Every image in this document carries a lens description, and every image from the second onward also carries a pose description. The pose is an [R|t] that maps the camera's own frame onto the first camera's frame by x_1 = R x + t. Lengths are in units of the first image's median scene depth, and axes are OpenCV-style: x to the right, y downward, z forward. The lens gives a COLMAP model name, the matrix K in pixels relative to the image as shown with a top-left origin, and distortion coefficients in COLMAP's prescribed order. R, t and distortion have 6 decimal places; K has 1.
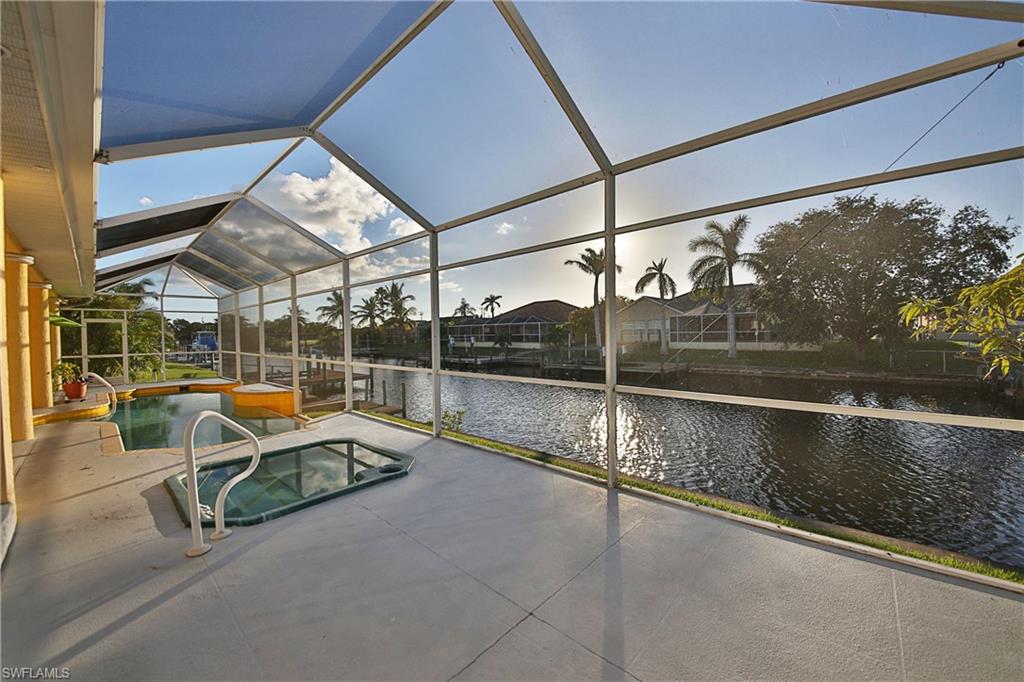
lens RADIAL K [[391.1, 0, 502.5], [0, 391.1, 341.7], [0, 0, 1]] dist [0.000090, -0.001177]
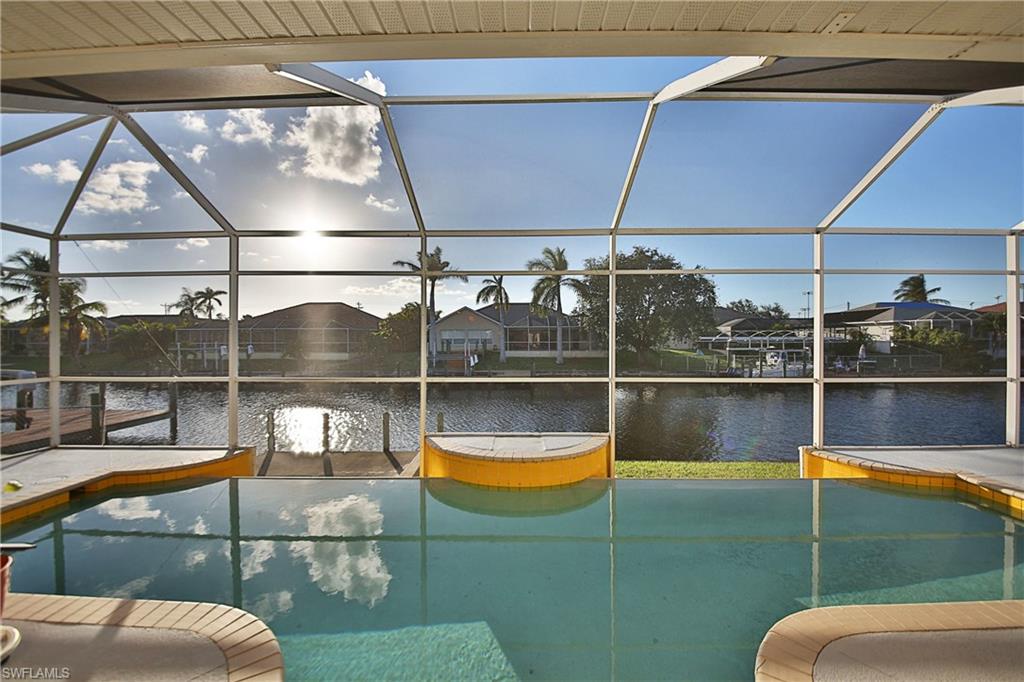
lens RADIAL K [[391.1, 0, 516.5], [0, 391.1, 340.4], [0, 0, 1]] dist [0.000090, -0.001177]
pose [[0.729016, 0.014437, 0.684345, -0.292650], [0.004874, 0.999643, -0.026281, 0.000735], [-0.684480, 0.022495, 0.728685, 0.191494]]
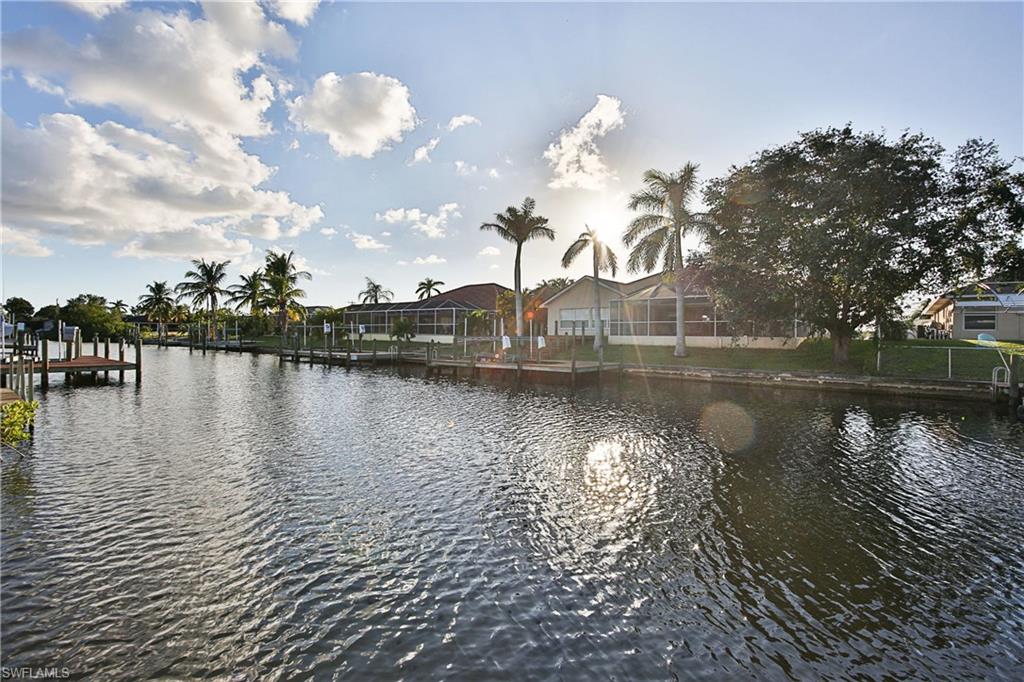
lens RADIAL K [[479.9, 0, 502.7], [0, 479.9, 322.1], [0, 0, 1]] dist [0.008765, 0.000663]
pose [[0.997953, 0.032098, 0.055317, 0.187125], [-0.029171, 0.998172, -0.052932, 0.030724], [-0.056915, 0.051210, 0.997065, 0.119404]]
